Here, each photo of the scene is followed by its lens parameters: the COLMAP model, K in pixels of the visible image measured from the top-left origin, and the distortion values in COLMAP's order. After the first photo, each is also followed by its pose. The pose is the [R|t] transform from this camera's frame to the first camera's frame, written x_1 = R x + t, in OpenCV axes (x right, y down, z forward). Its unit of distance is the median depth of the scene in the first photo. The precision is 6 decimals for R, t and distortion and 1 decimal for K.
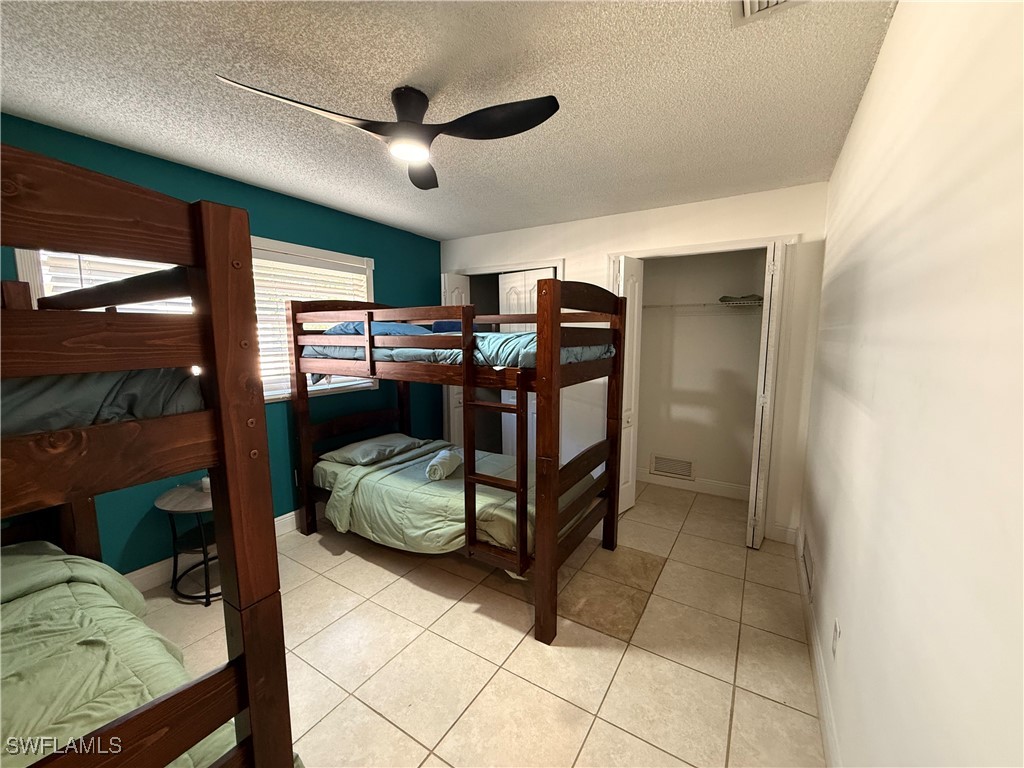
lens RADIAL K [[410.1, 0, 509.9], [0, 410.1, 385.3], [0, 0, 1]] dist [0.000755, -0.000206]
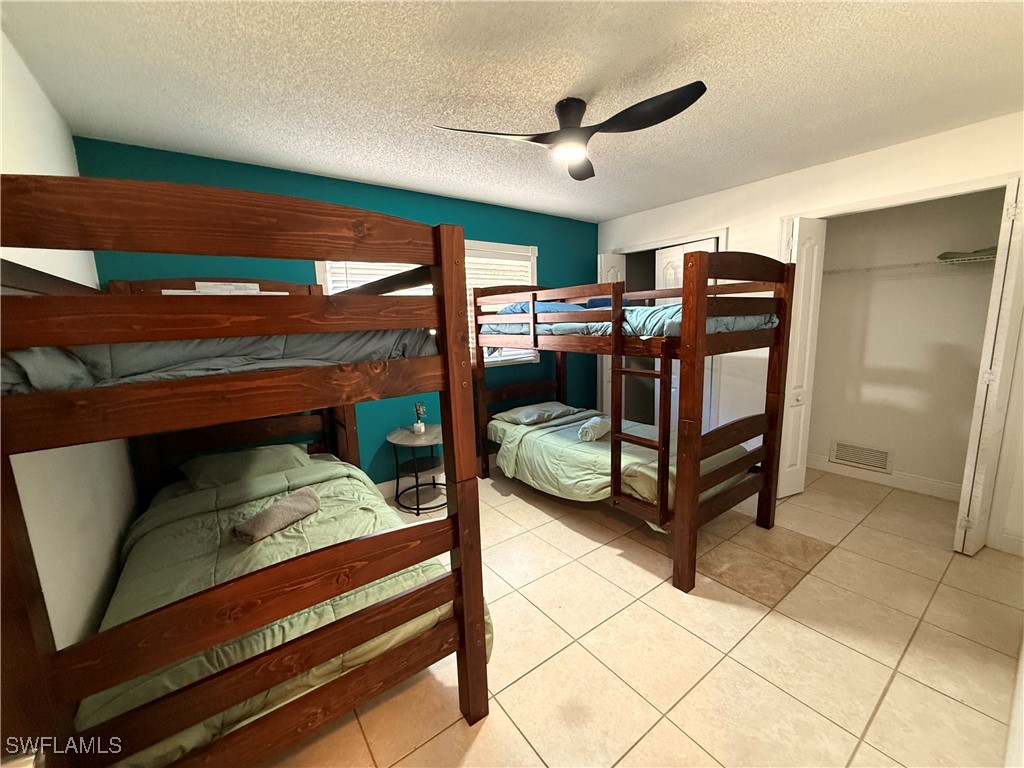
lens RADIAL K [[410.1, 0, 509.9], [0, 410.1, 383.4], [0, 0, 1]] dist [0.000755, -0.000206]
pose [[0.928705, 0.029015, -0.369683, 0.043165], [-0.014881, 0.999047, 0.041027, 0.037902], [0.370521, -0.032601, 0.928252, -0.147976]]
